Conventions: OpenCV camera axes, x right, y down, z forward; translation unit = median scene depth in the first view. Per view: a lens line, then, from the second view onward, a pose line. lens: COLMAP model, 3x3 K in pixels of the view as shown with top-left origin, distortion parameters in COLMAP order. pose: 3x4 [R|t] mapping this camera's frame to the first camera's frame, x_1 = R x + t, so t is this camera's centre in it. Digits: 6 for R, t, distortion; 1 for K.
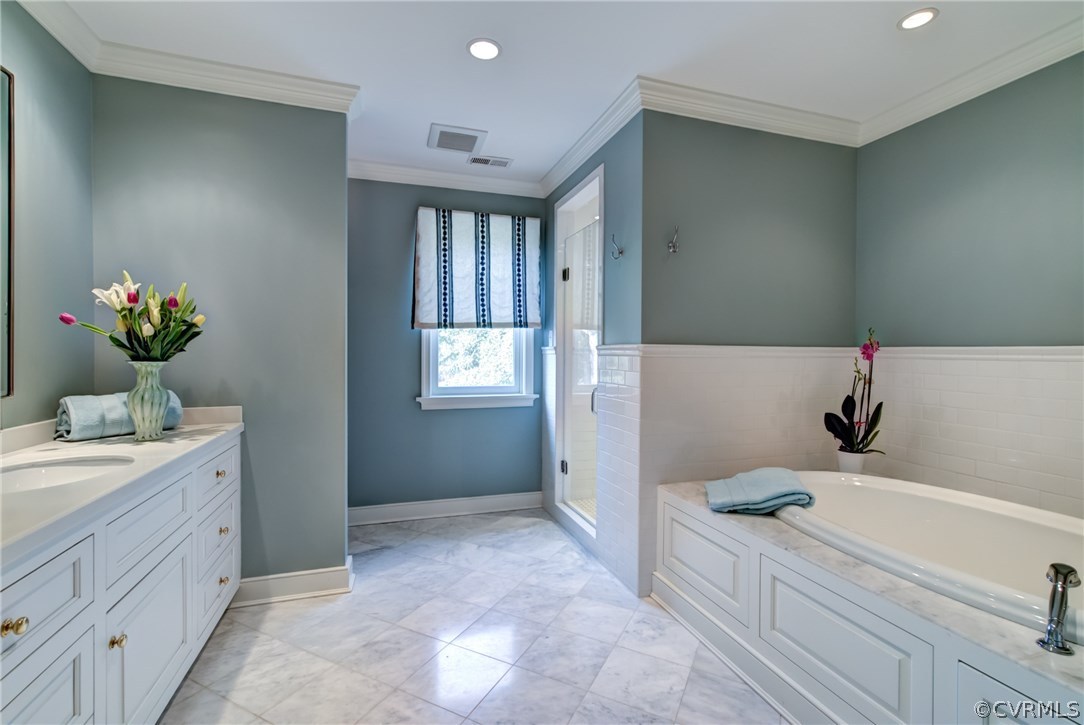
lens RADIAL K [[489.4, 0, 542.3], [0, 489.4, 361.3], [0, 0, 1]] dist [-0.002861, 0.010633]
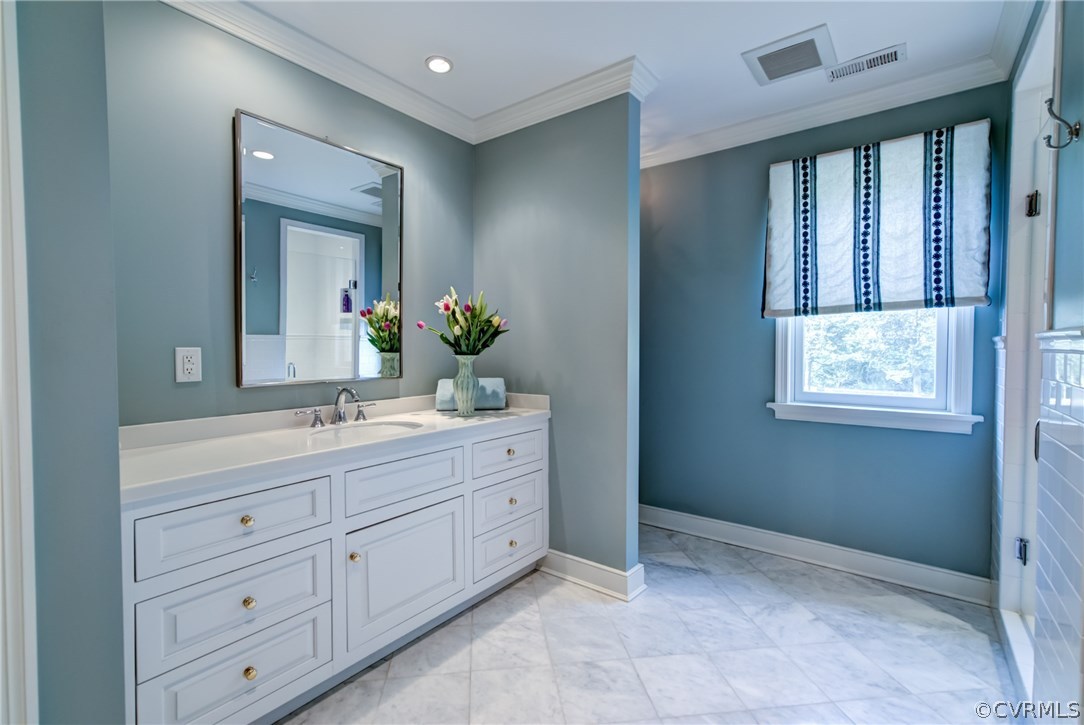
lens RADIAL K [[489.4, 0, 547.3], [0, 489.4, 361.0], [0, 0, 1]] dist [-0.002861, 0.010633]
pose [[0.564132, 0.020181, -0.825438, 0.224622], [-0.011312, 0.999796, 0.016713, -0.004835], [0.825607, -0.000091, 0.564245, 0.264863]]
